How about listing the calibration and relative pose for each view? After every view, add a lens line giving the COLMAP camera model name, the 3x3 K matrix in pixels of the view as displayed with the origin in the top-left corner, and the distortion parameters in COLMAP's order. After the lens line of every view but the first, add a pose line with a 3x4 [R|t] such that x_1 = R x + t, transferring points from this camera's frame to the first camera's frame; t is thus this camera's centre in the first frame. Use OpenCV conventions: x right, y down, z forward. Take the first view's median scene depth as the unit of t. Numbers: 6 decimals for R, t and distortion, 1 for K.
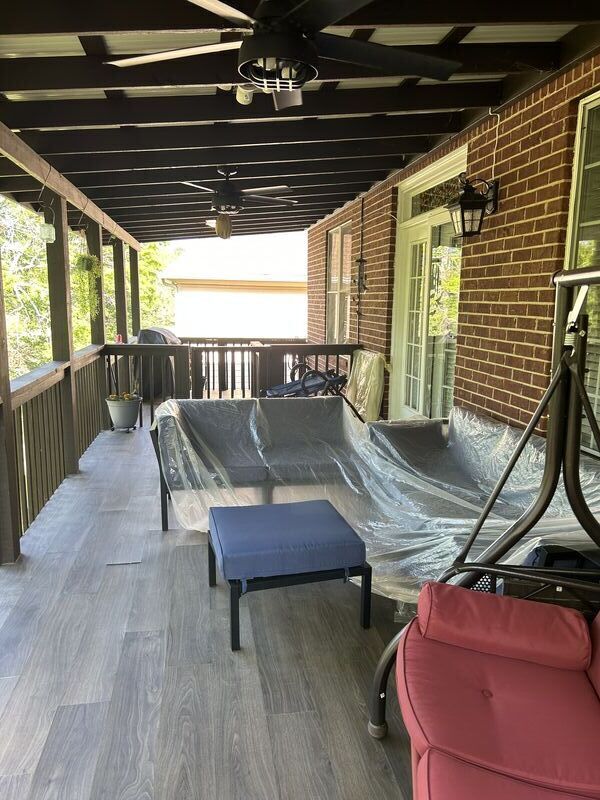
lens RADIAL K [[600.9, 0, 300.1], [0, 600.9, 399.6], [0, 0, 1]] dist [0.010267, -0.008538]
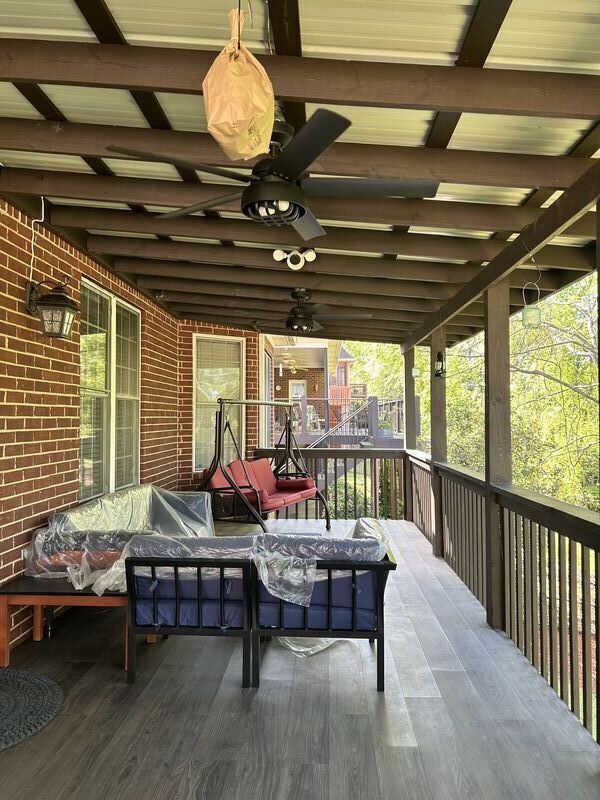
lens RADIAL K [[600.9, 0, 300.0], [0, 600.9, 398.8], [0, 0, 1]] dist [0.010267, -0.008538]
pose [[-0.980949, -0.003965, 0.194225, -0.301541], [0.022805, 0.990528, 0.135401, -0.301481], [-0.192923, 0.137251, -0.971567, 1.914245]]
